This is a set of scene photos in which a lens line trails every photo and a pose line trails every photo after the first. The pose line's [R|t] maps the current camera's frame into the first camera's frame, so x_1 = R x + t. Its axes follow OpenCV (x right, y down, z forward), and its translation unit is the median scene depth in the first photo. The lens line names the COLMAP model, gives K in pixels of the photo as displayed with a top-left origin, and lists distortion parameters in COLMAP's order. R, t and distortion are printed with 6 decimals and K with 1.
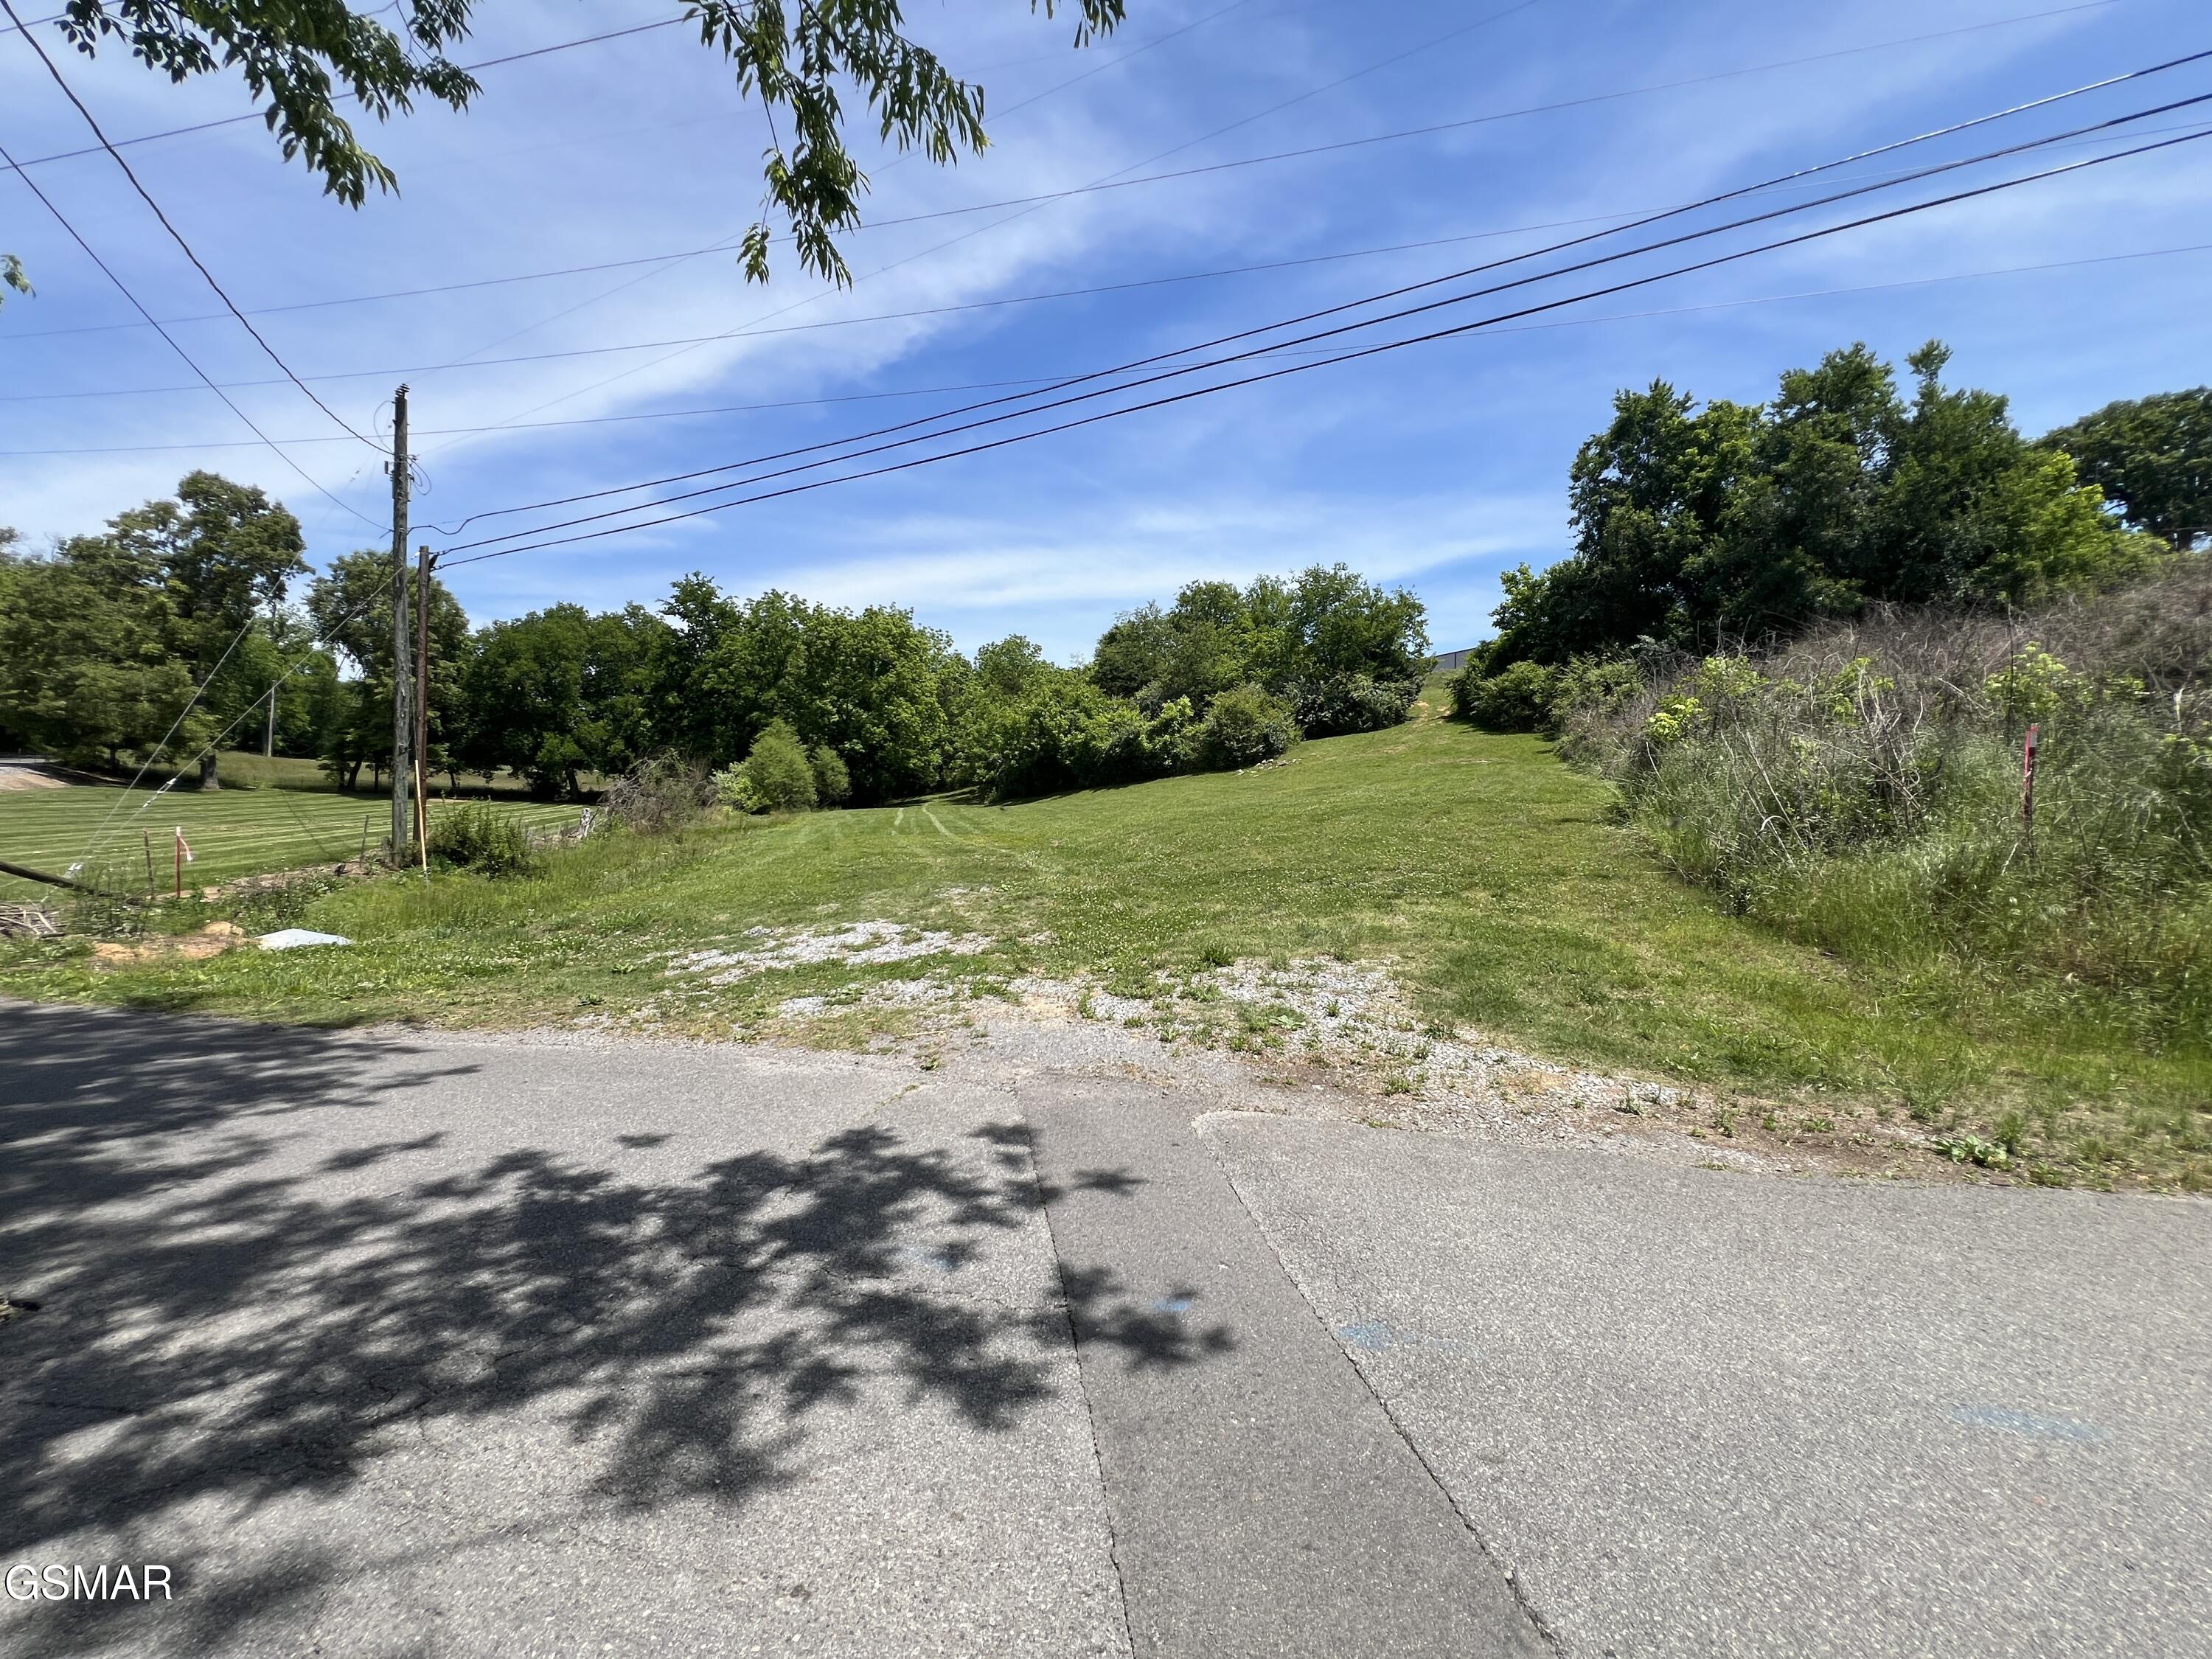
lens RADIAL K [[882.5, 0, 1106.0], [0, 882.5, 829.5], [0, 0, 1]] dist [0.000489, 0.000645]
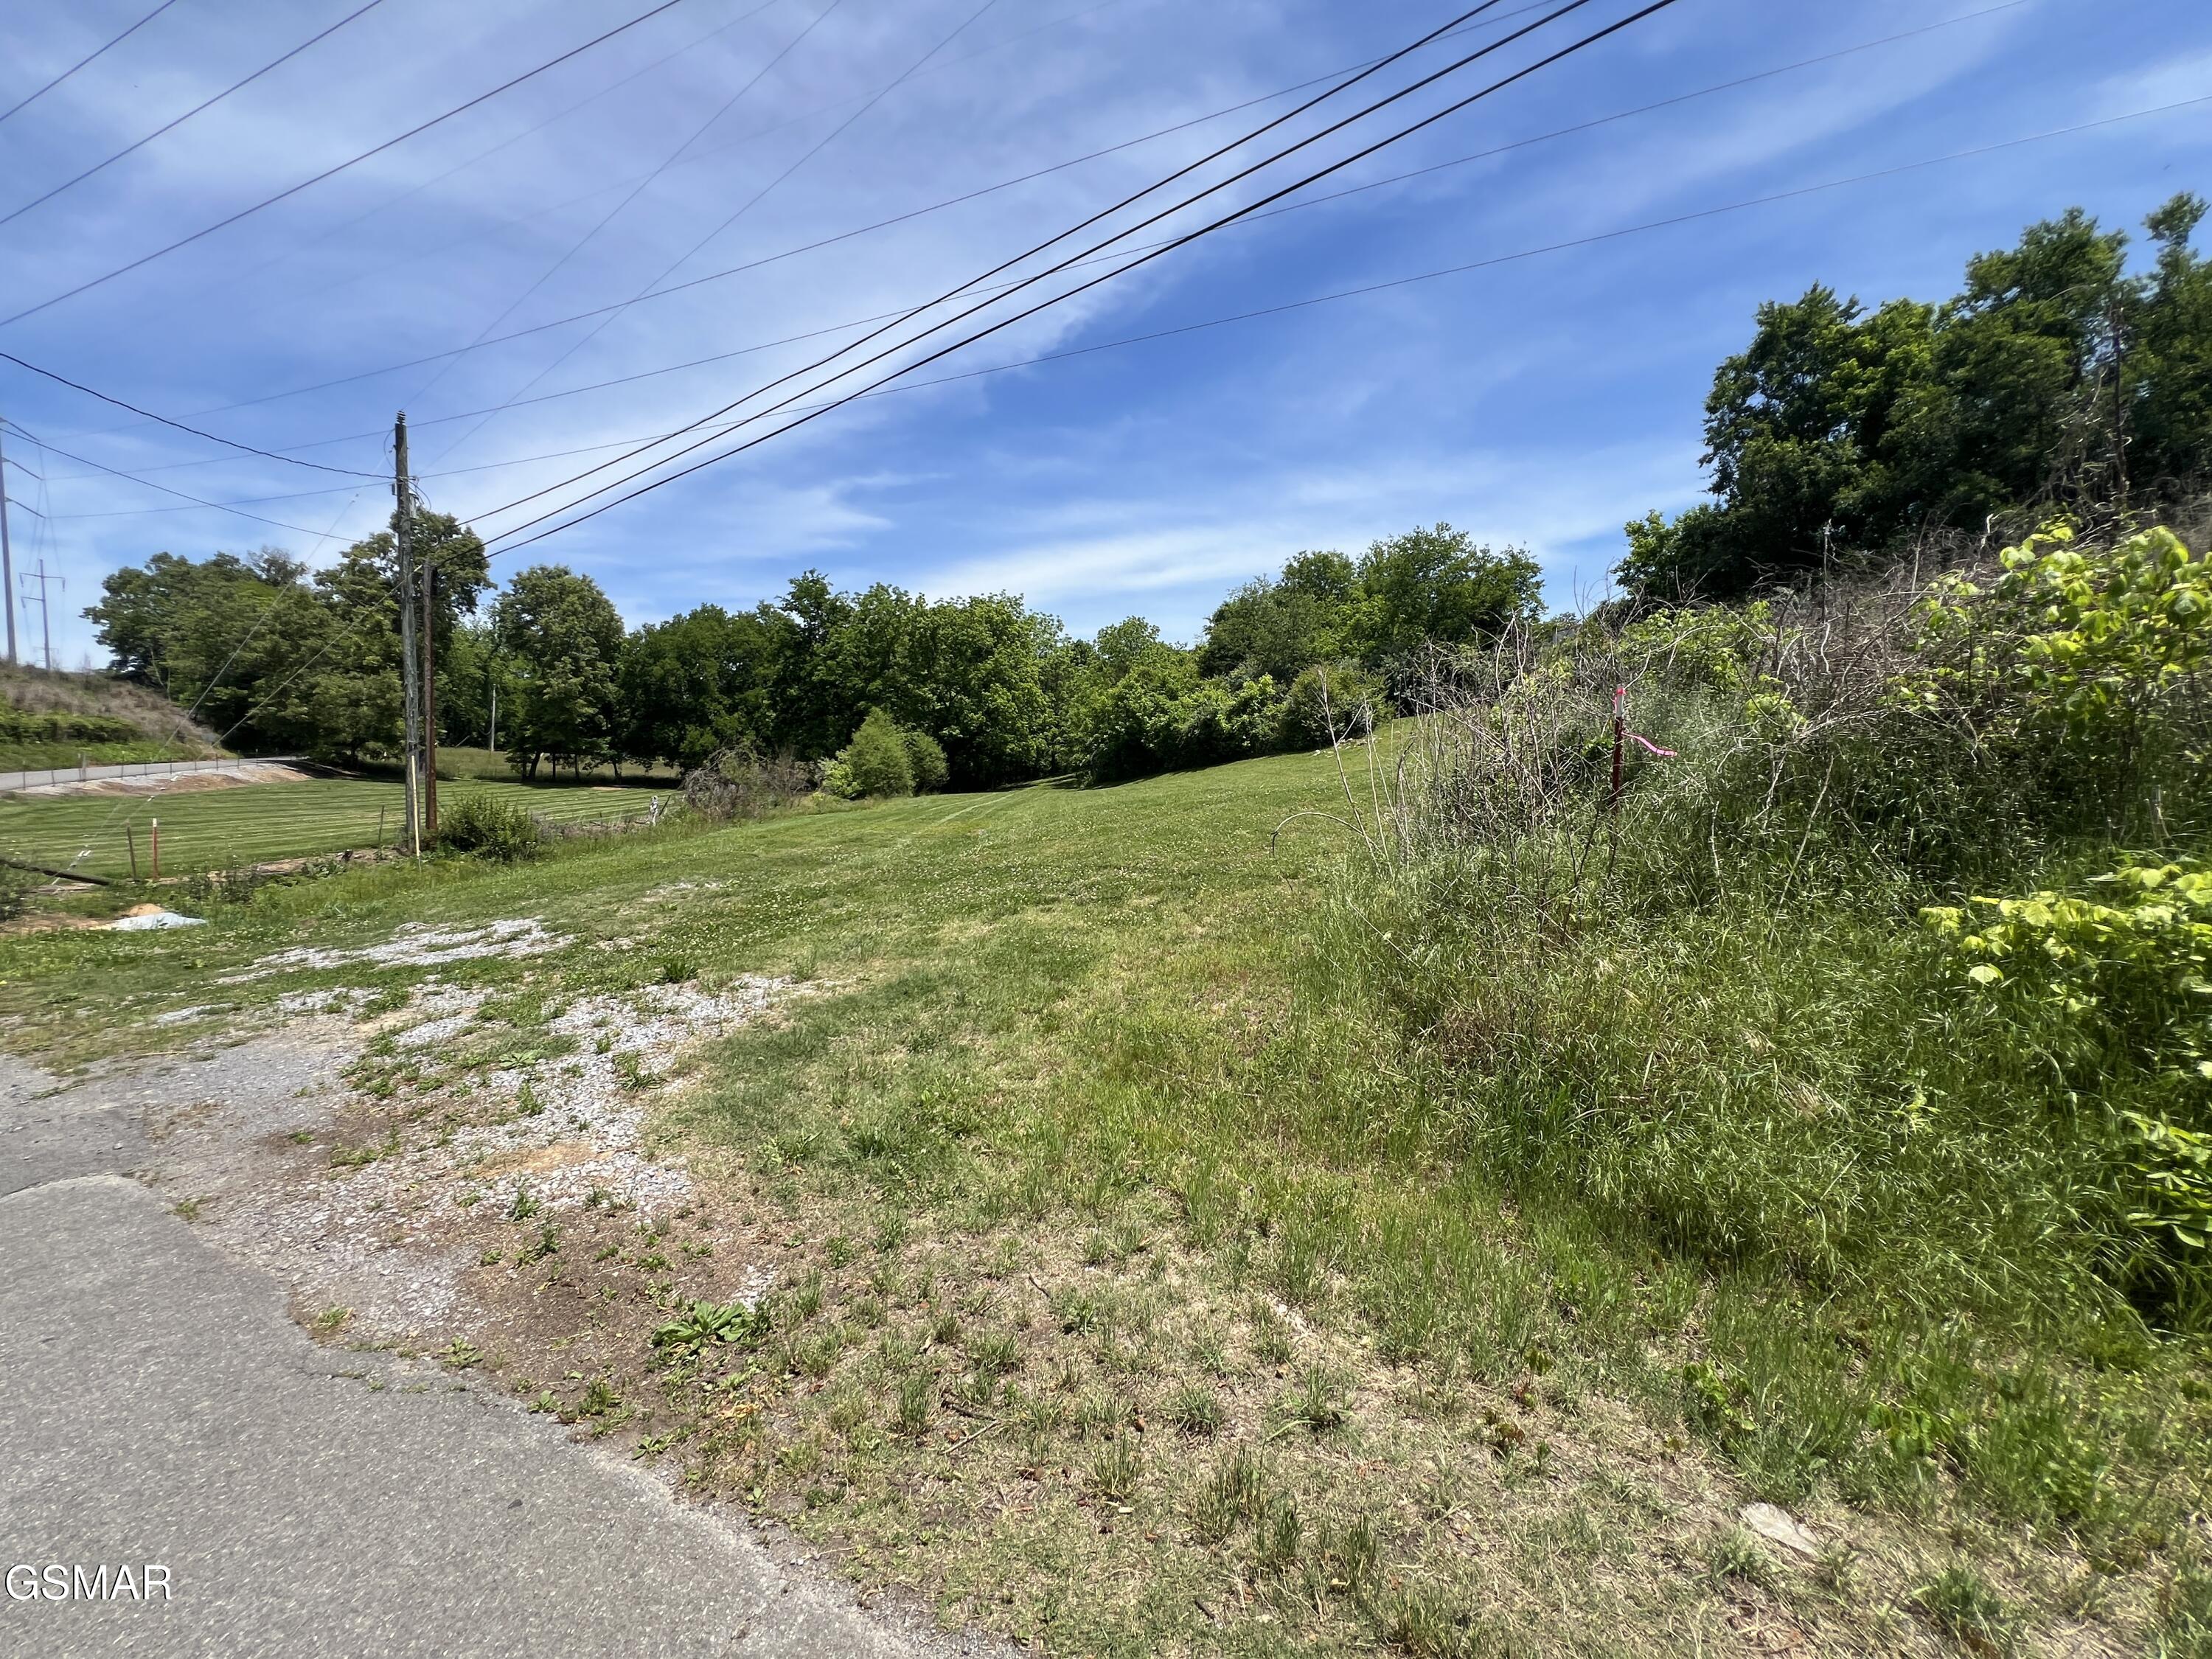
lens RADIAL K [[882.5, 0, 1106.0], [0, 882.5, 829.5], [0, 0, 1]] dist [0.000489, 0.000645]
pose [[0.983795, 0.000723, -0.179296, 0.078224], [0.002964, 0.999790, 0.020297, -0.001991], [0.179273, -0.020499, 0.983586, 0.021329]]
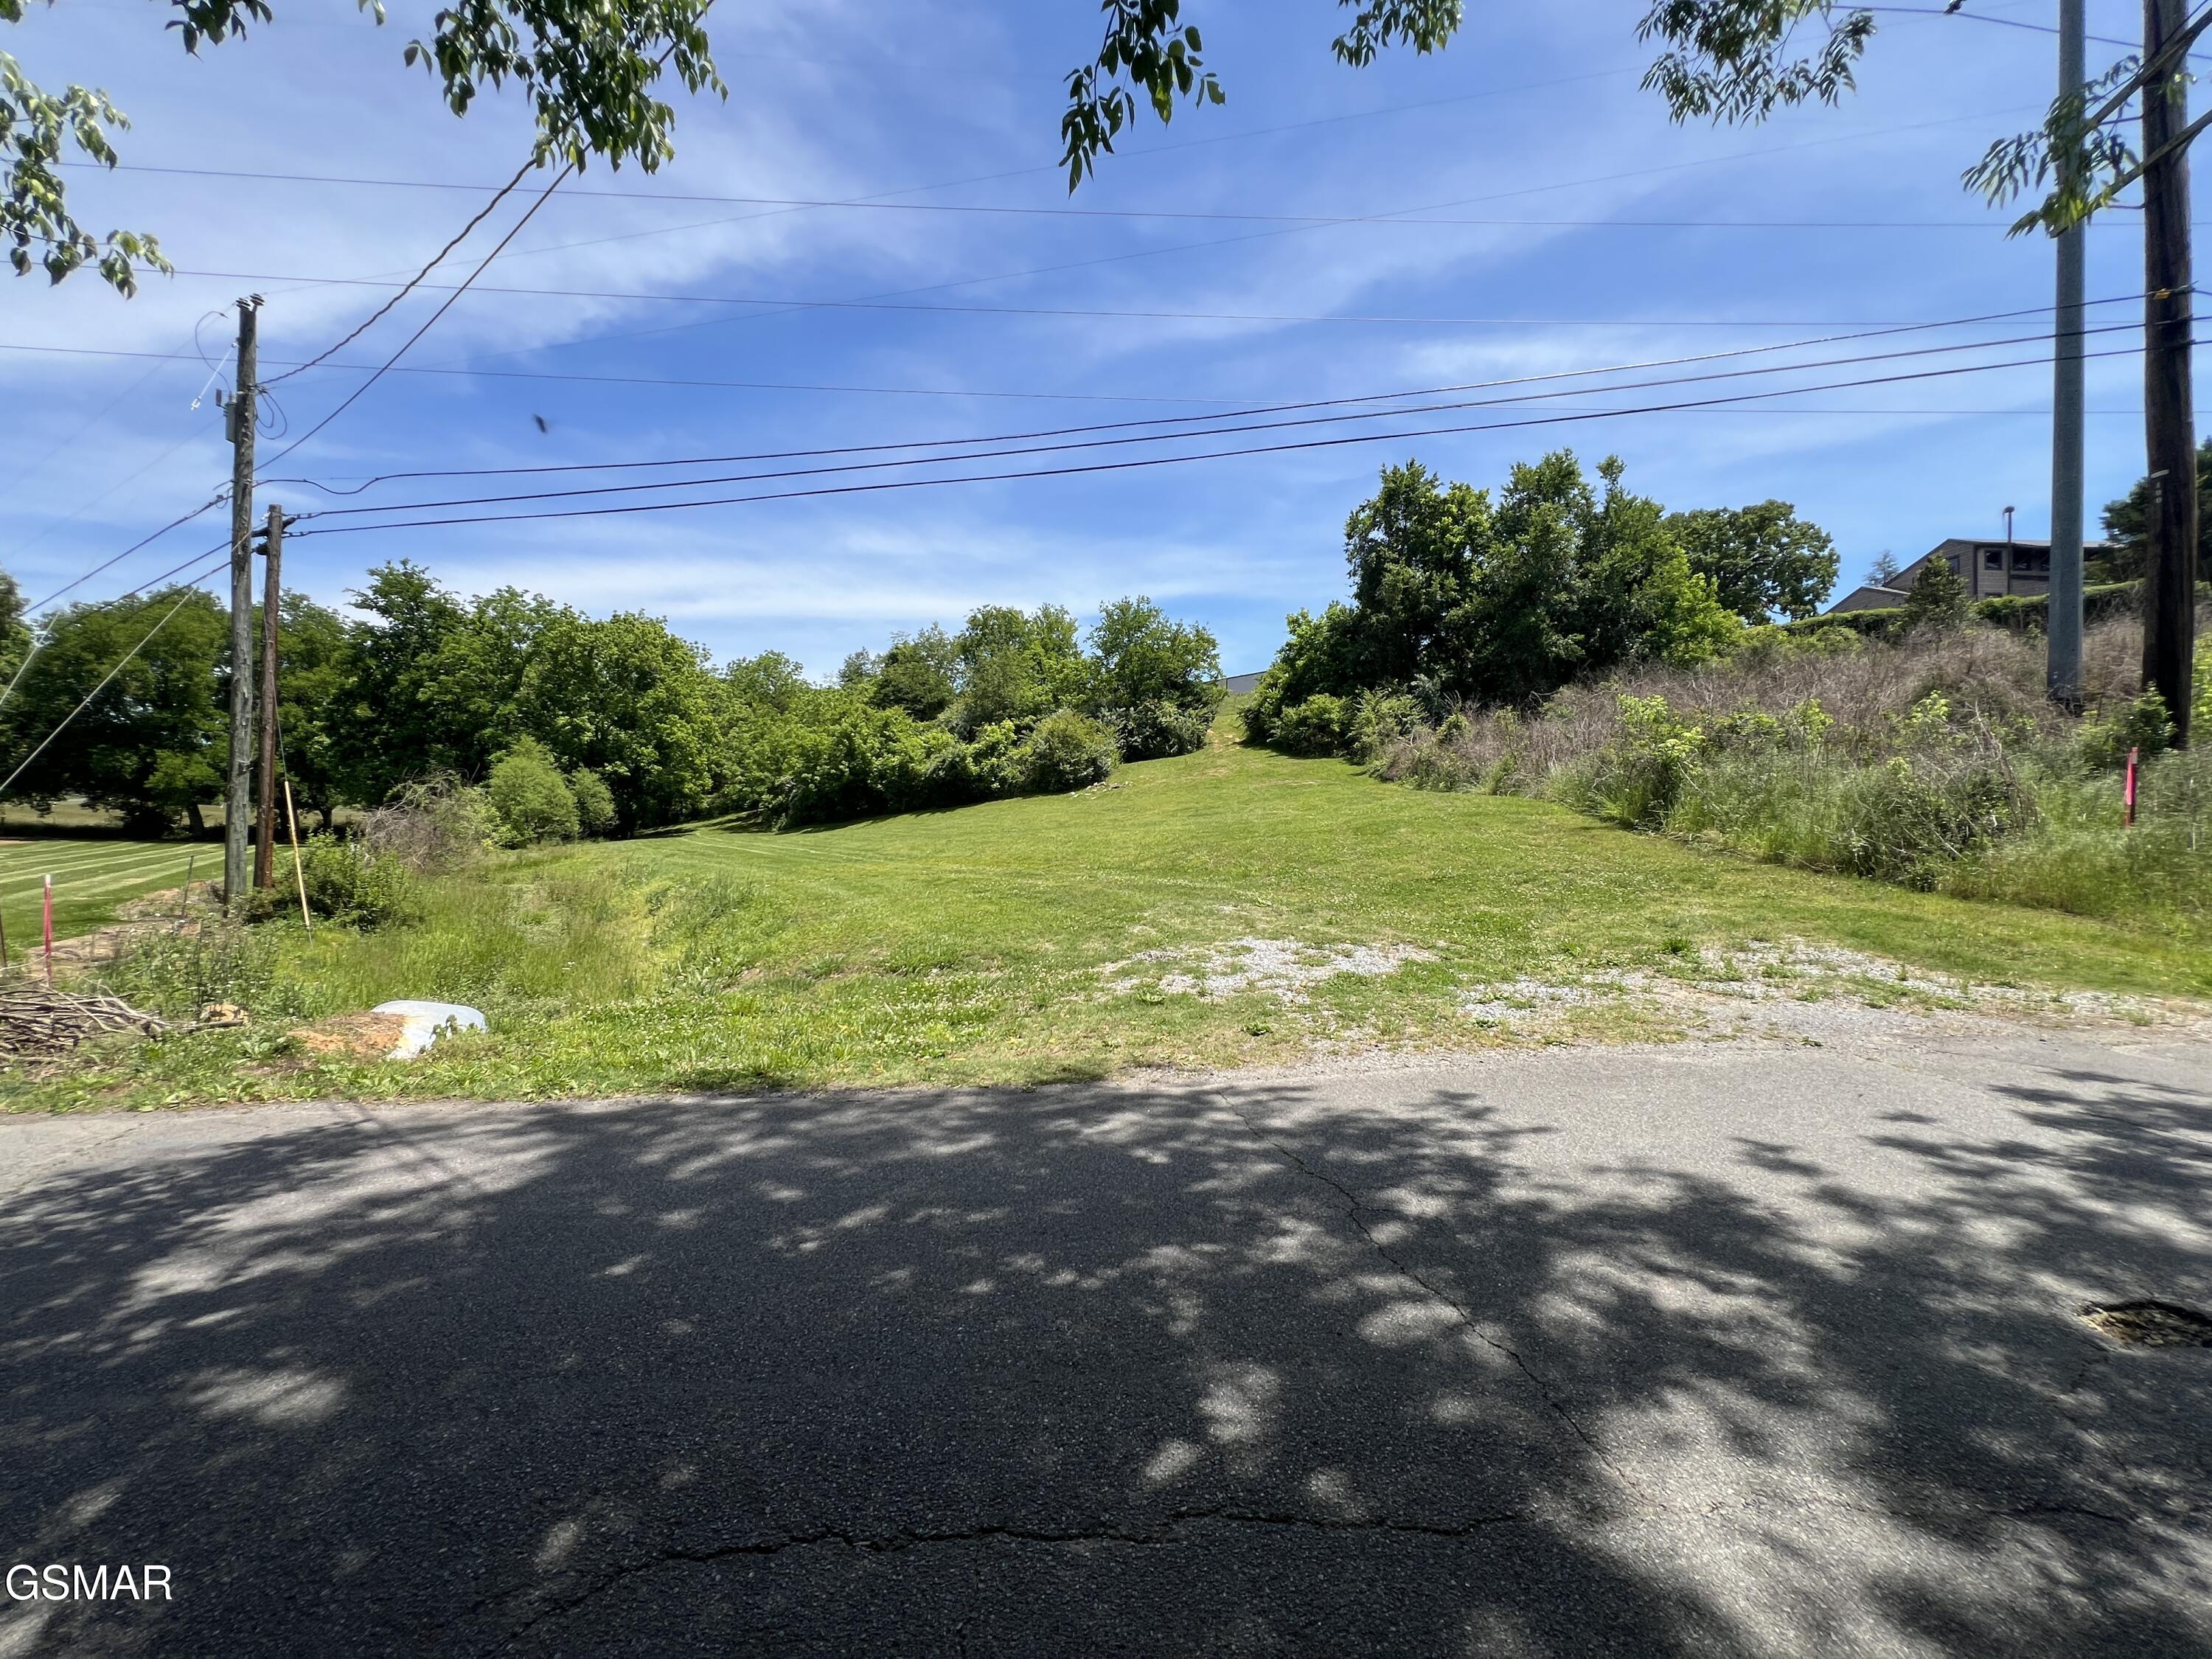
lens RADIAL K [[879.5, 0, 1100.3], [0, 879.5, 825.5], [0, 0, 1]] dist [-0.000302, -0.000468]
pose [[0.951472, -0.017814, 0.307220, -0.103696], [0.027777, 0.999219, -0.028087, 0.000001], [-0.306480, 0.035258, 0.951224, 0.021404]]
